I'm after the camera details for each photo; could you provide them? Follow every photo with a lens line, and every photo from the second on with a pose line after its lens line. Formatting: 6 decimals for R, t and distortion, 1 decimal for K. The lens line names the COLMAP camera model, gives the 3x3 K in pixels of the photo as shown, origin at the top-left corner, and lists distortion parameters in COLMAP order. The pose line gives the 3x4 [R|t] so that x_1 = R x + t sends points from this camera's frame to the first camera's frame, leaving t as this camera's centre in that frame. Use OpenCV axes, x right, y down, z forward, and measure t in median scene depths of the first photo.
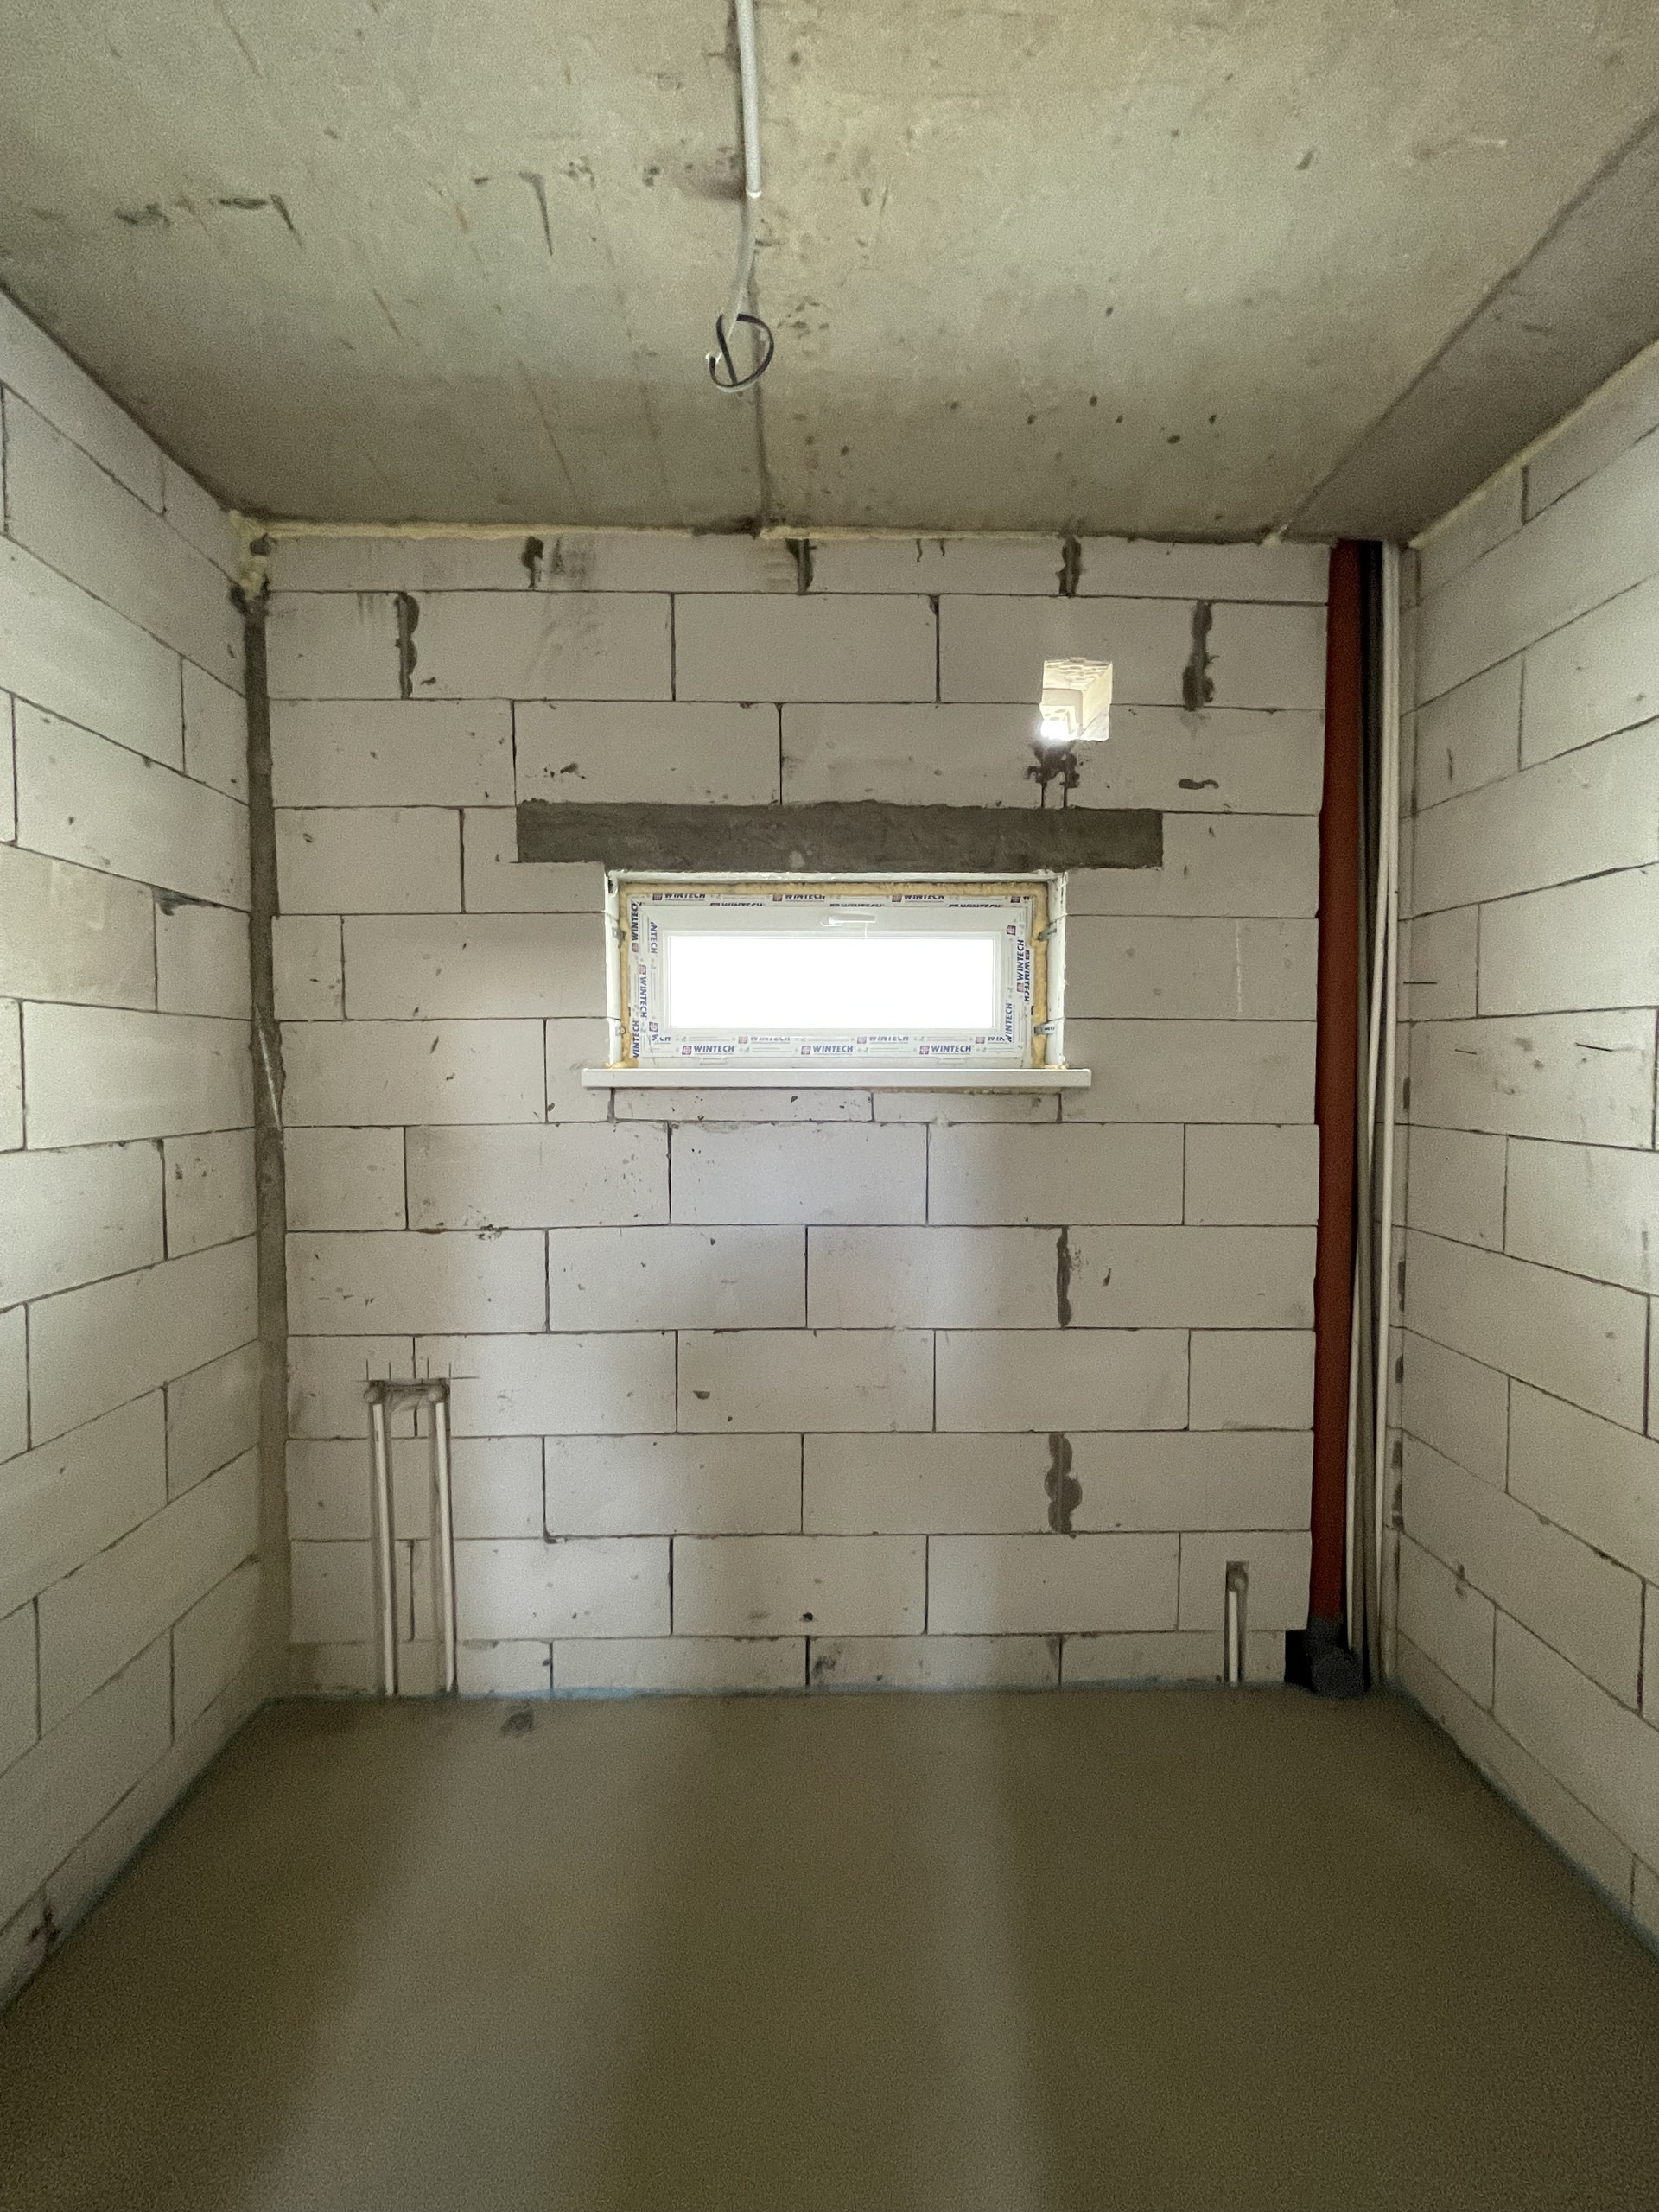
lens RADIAL K [[885.7, 0, 828.8], [0, 885.7, 1111.0], [0, 0, 1]] dist [0.012922, 0.000281]
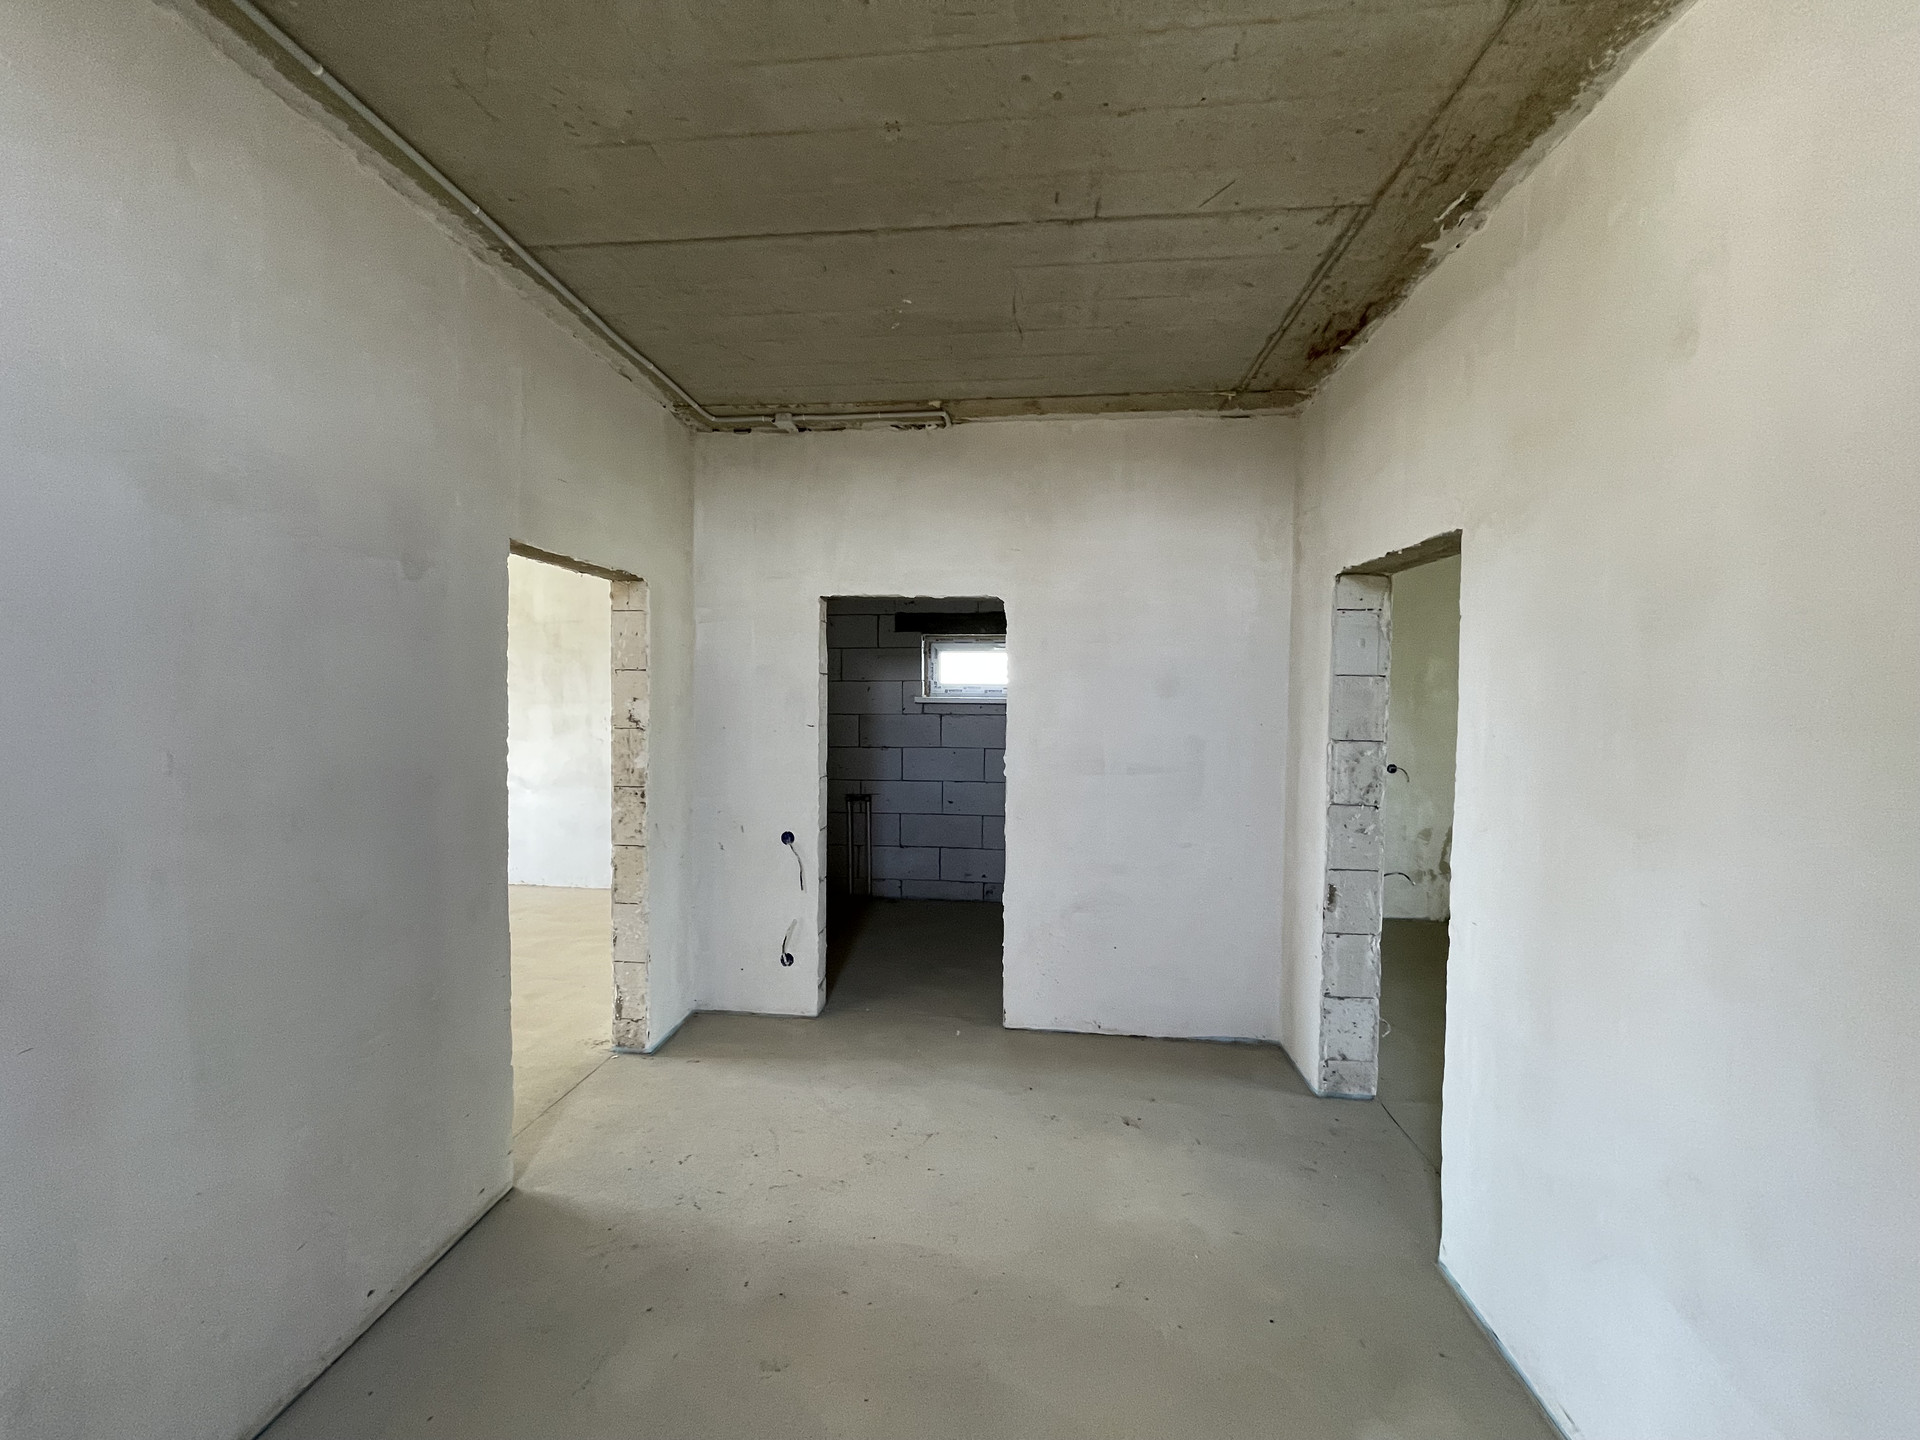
lens RADIAL K [[768.8, 0, 951.6], [0, 768.8, 720.0], [0, 0, 1]] dist [0.012922, 0.000281]
pose [[0.996829, 0.010115, -0.078932, 0.070581], [-0.010214, 0.999947, -0.000844, 0.035173], [0.078920, 0.001648, 0.996880, -1.693141]]
